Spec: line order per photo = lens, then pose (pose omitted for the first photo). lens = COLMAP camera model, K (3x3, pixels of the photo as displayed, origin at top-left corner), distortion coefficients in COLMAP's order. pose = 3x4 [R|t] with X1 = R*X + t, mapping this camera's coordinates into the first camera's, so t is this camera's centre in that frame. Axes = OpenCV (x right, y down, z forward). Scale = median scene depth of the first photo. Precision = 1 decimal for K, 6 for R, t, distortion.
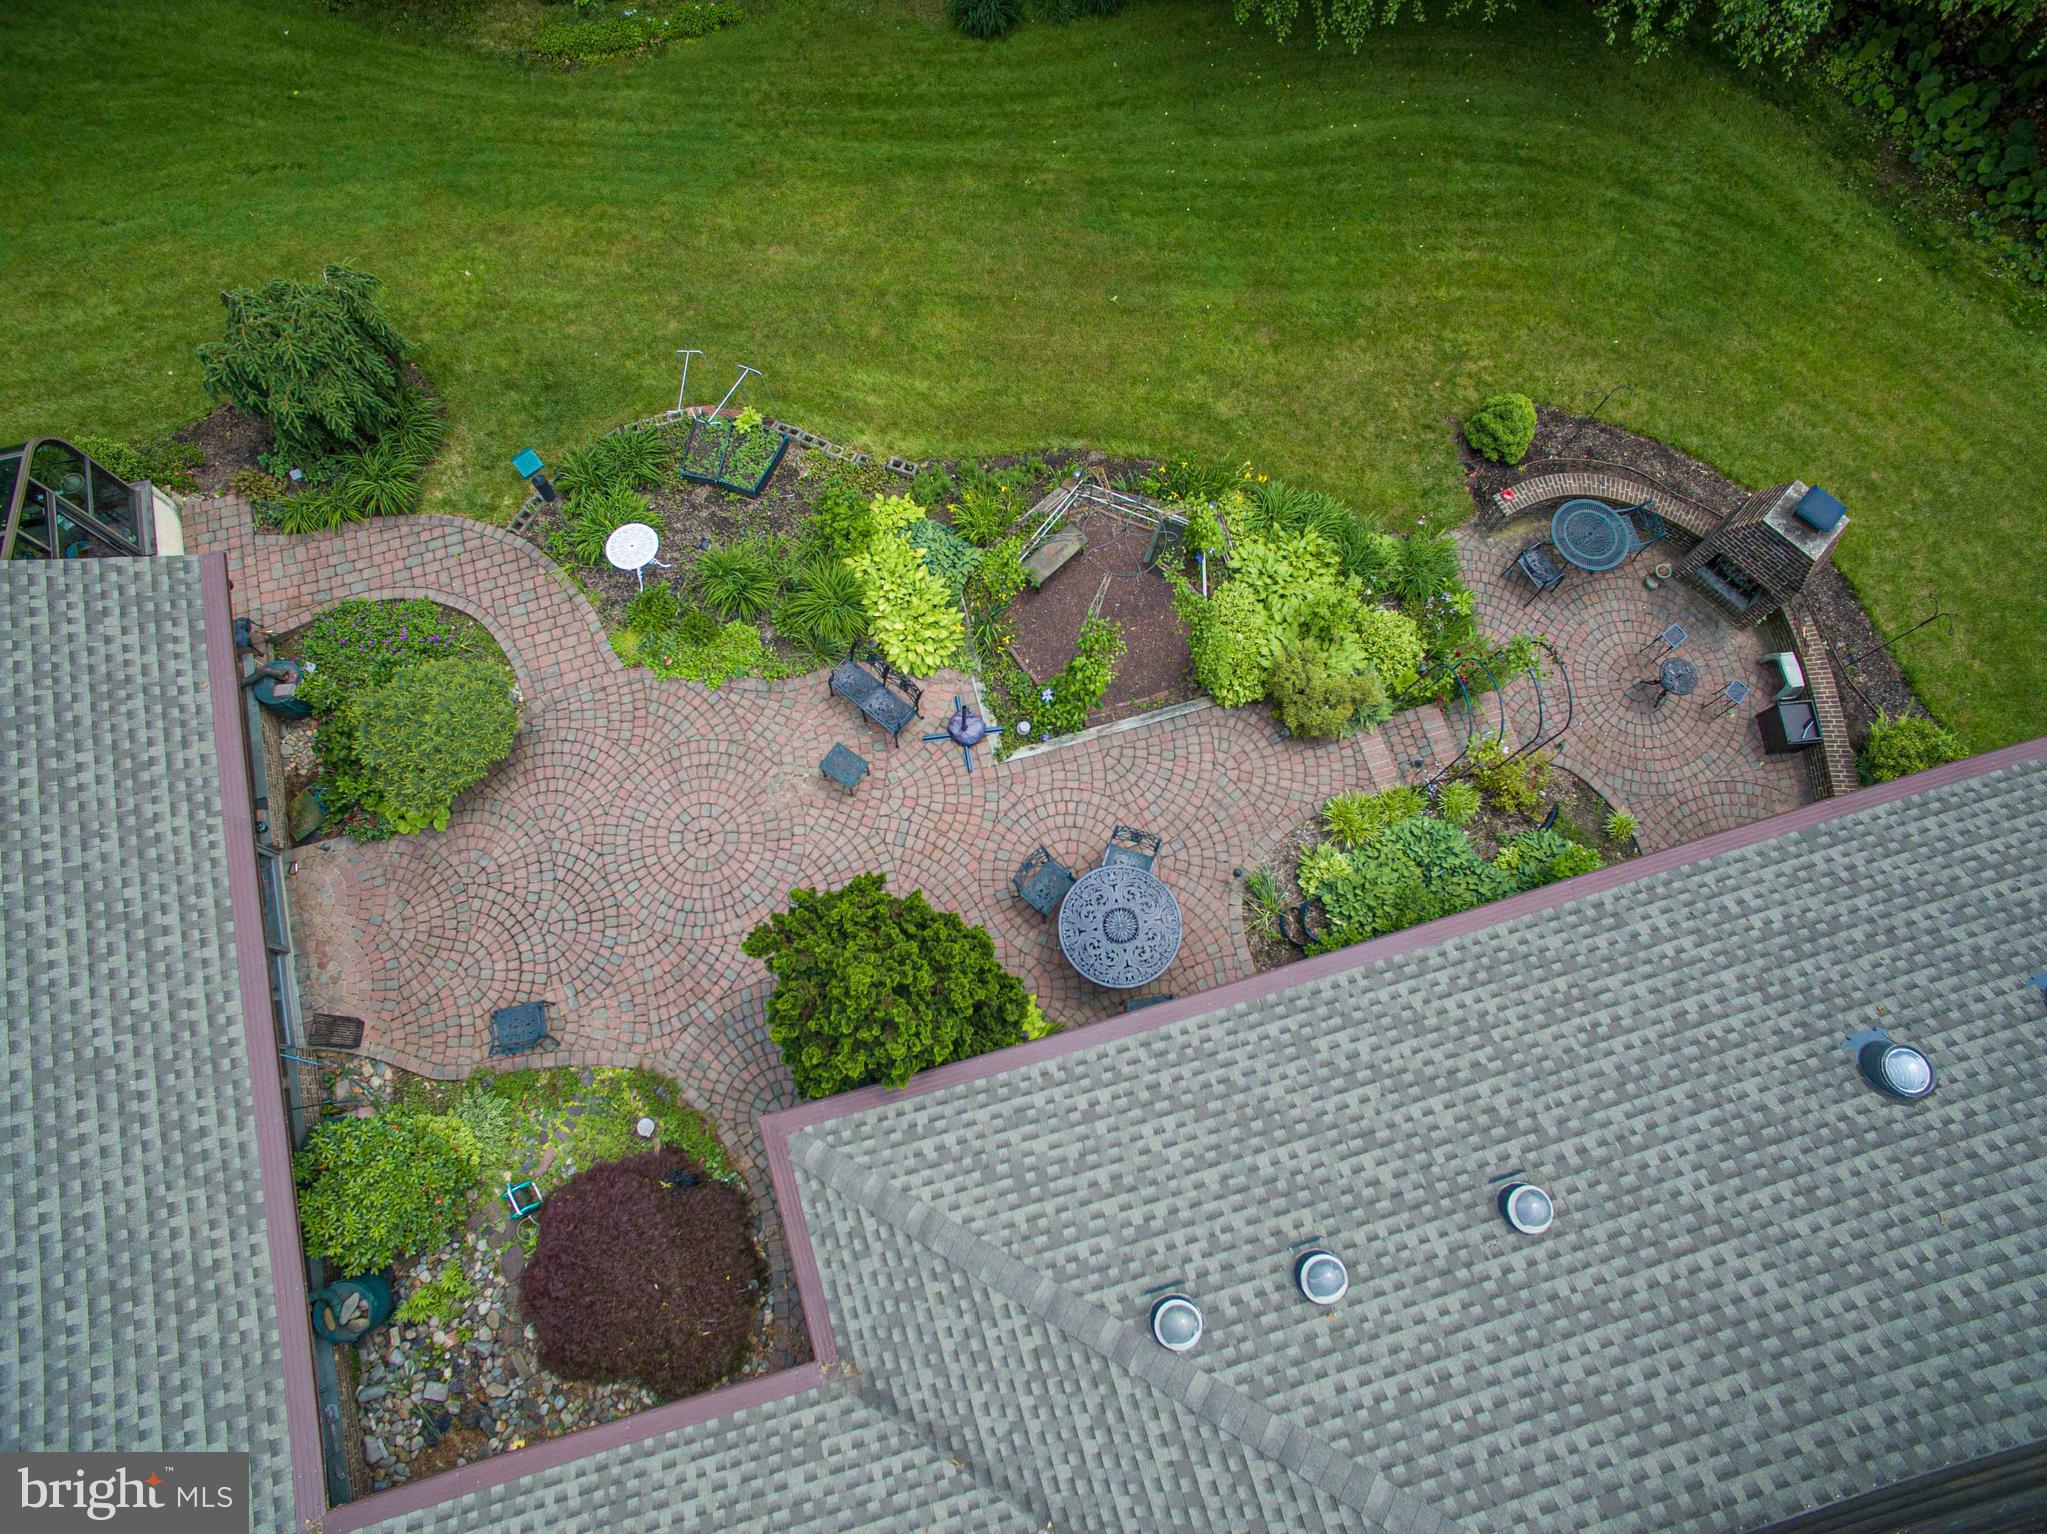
lens RADIAL K [[1195.2, 0, 1016.7], [0, 1195.2, 768.2], [0, 0, 1]] dist [-0.121628, 0.088499]
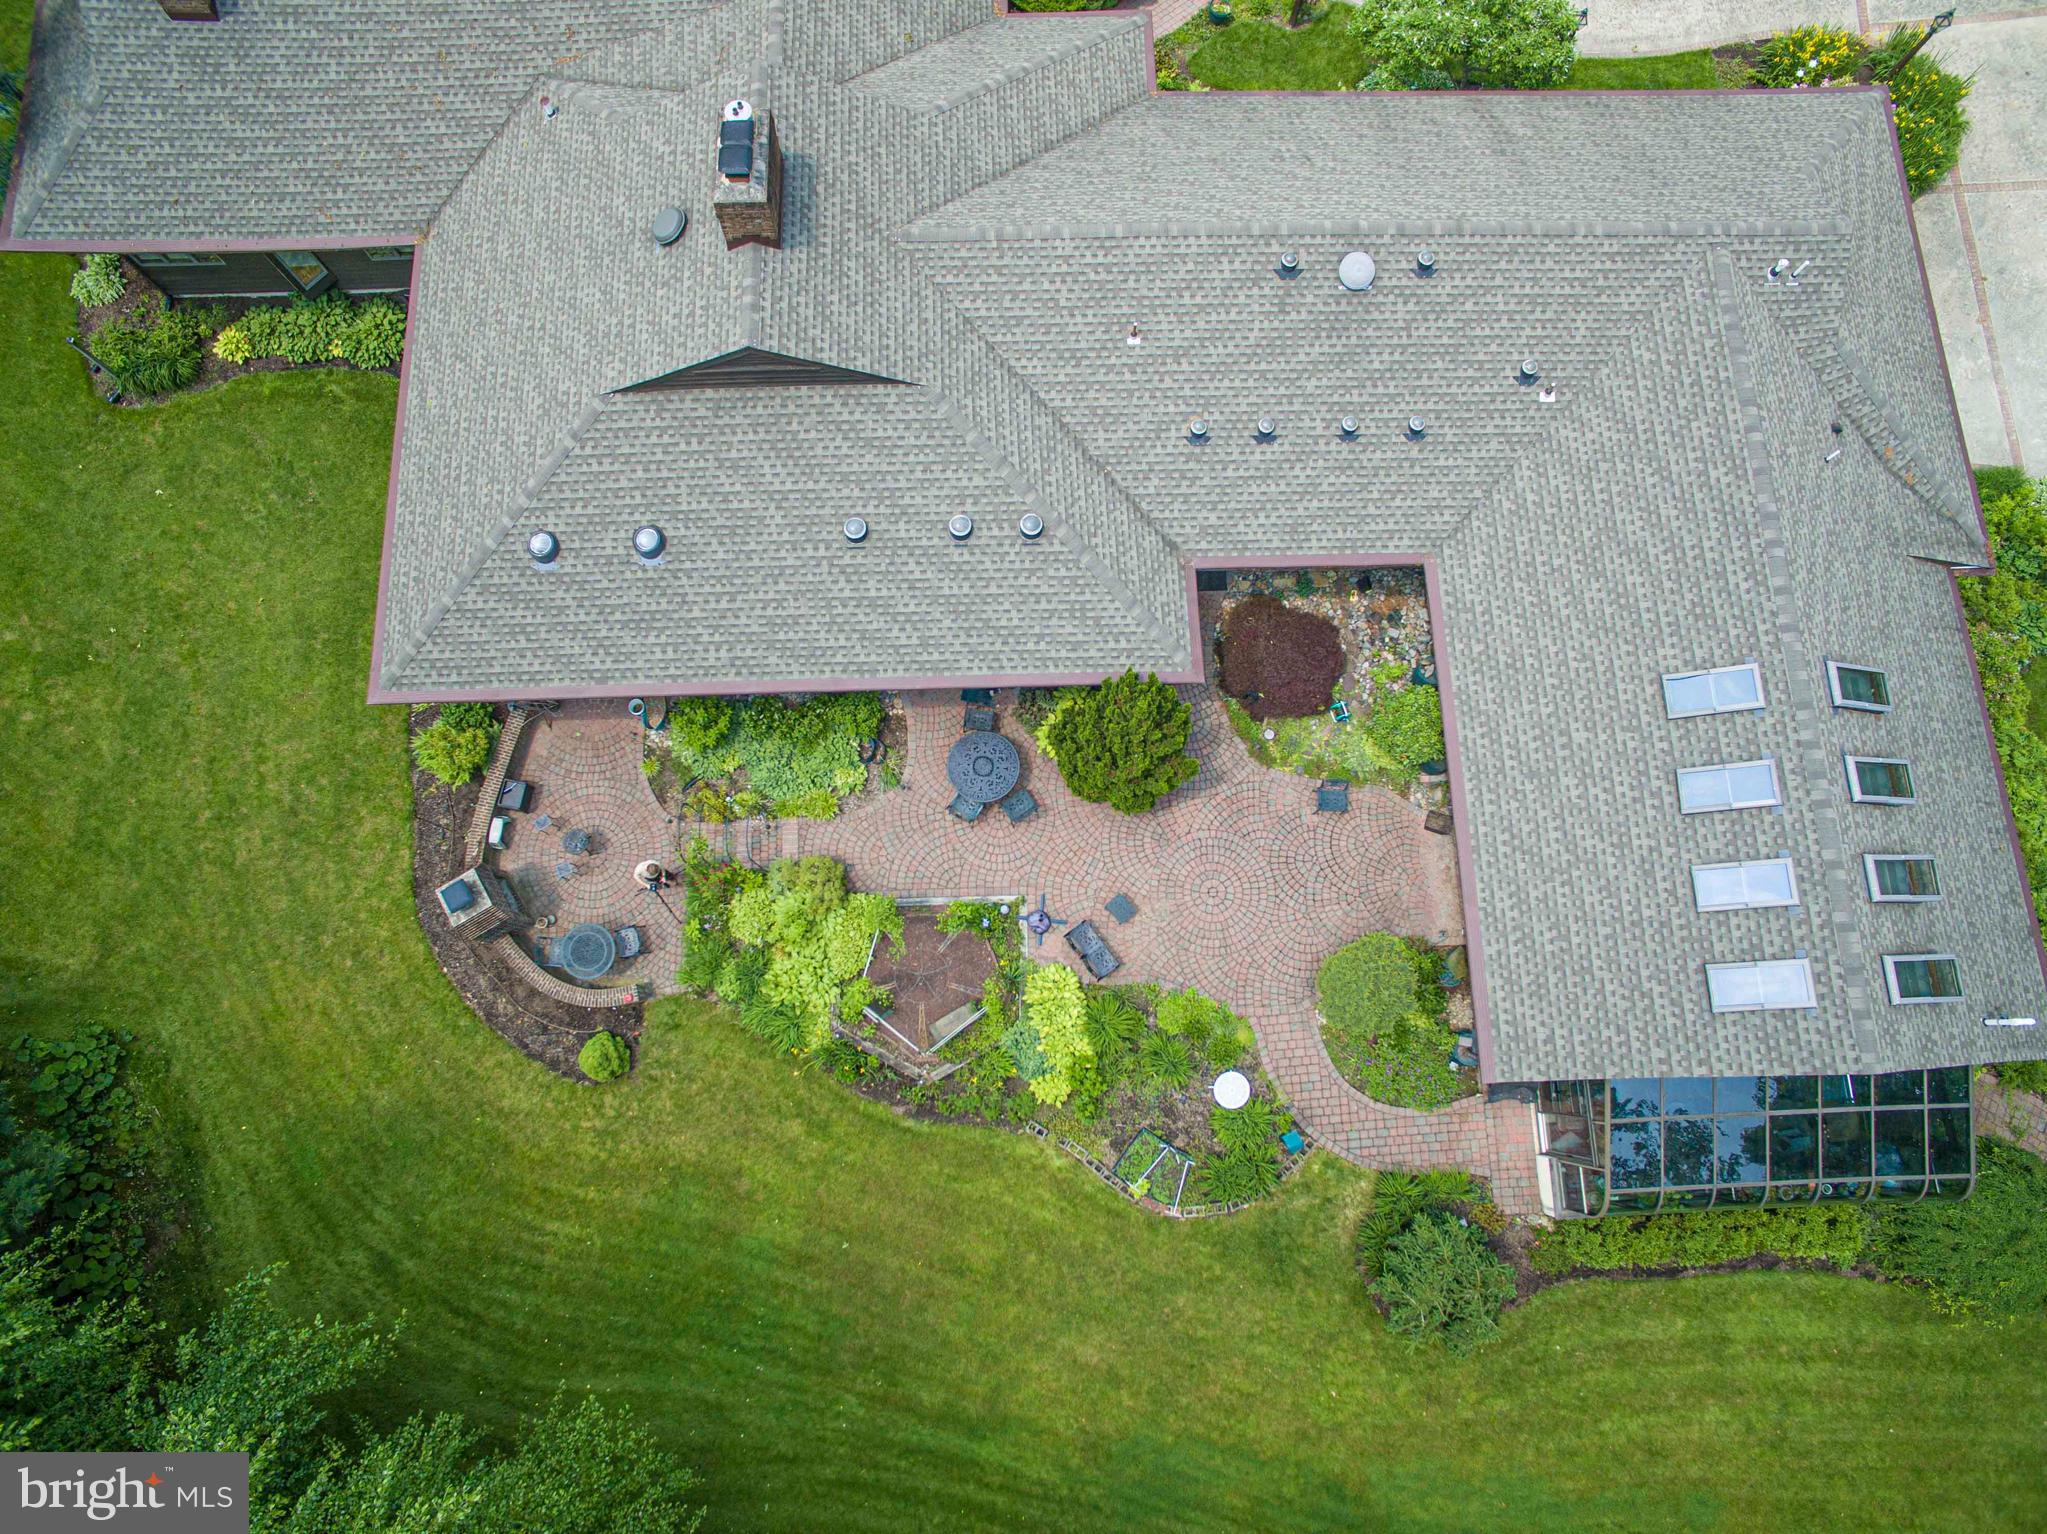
lens RADIAL K [[1195.2, 0, 1016.7], [0, 1195.2, 768.2], [0, 0, 1]] dist [-0.121628, 0.088499]
pose [[-0.968840, -0.246773, 0.021267, 0.002864], [0.225574, -0.843620, 0.487259, -0.631444], [-0.102302, 0.476873, 0.872998, -0.459136]]
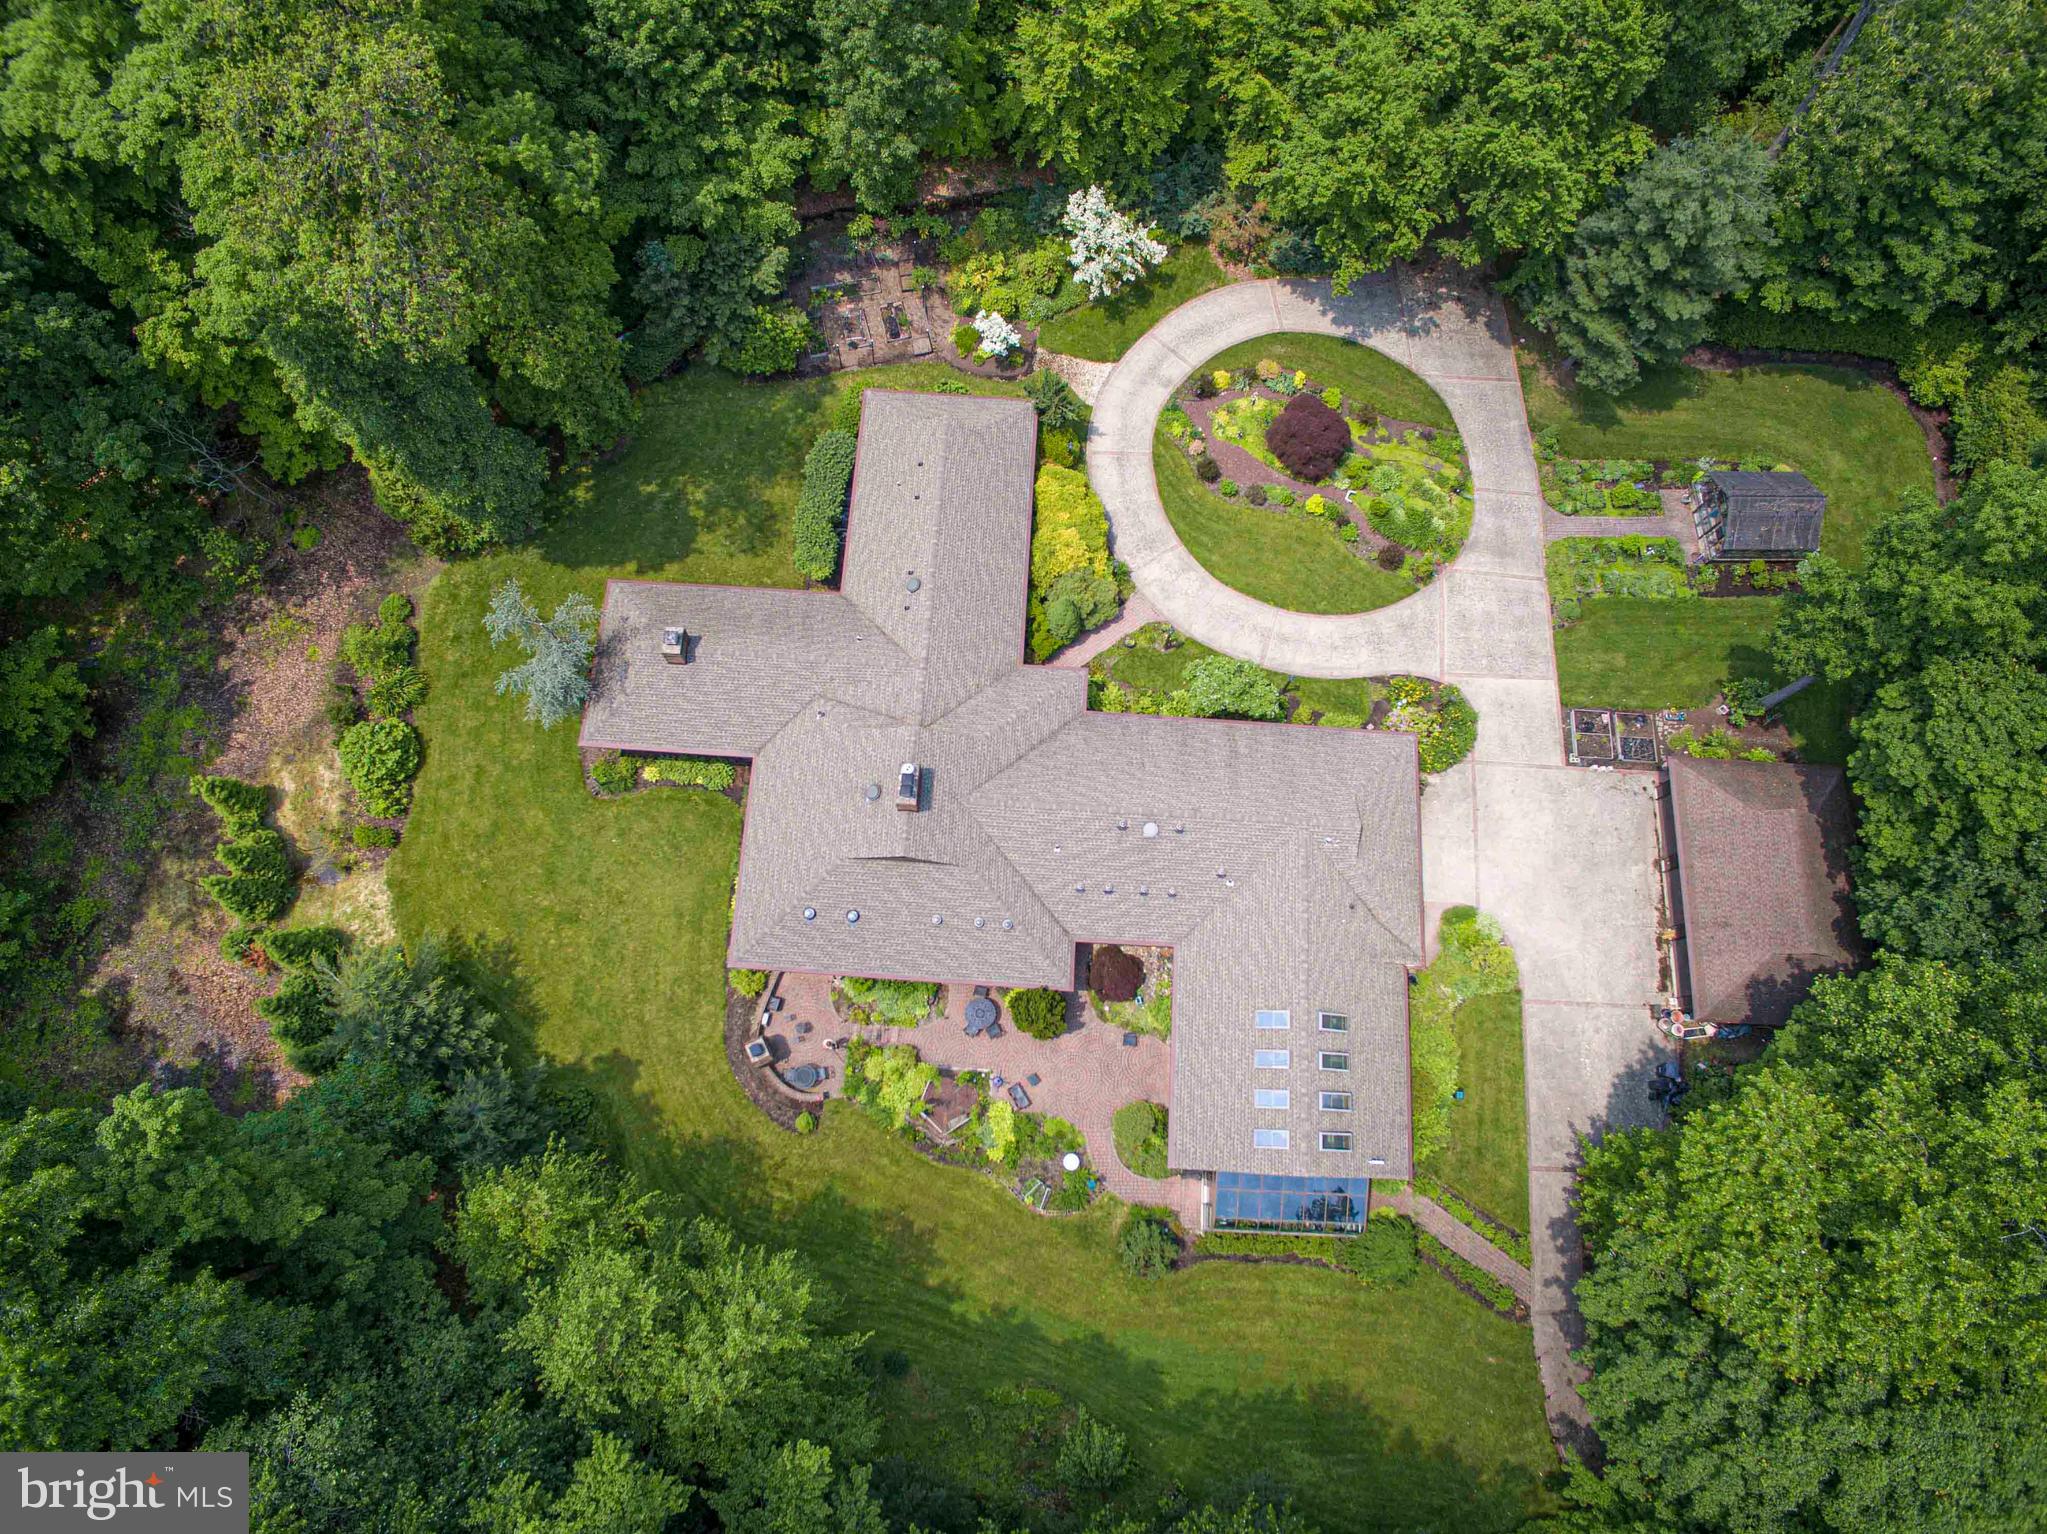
lens RADIAL K [[1195.2, 0, 1016.7], [0, 1195.2, 768.2], [0, 0, 1]] dist [-0.121628, 0.088499]
pose [[-0.942043, -0.330507, 0.057621, 0.011541], [0.307701, -0.782723, 0.540986, -1.222844], [-0.133698, 0.527362, 0.839056, -2.545783]]
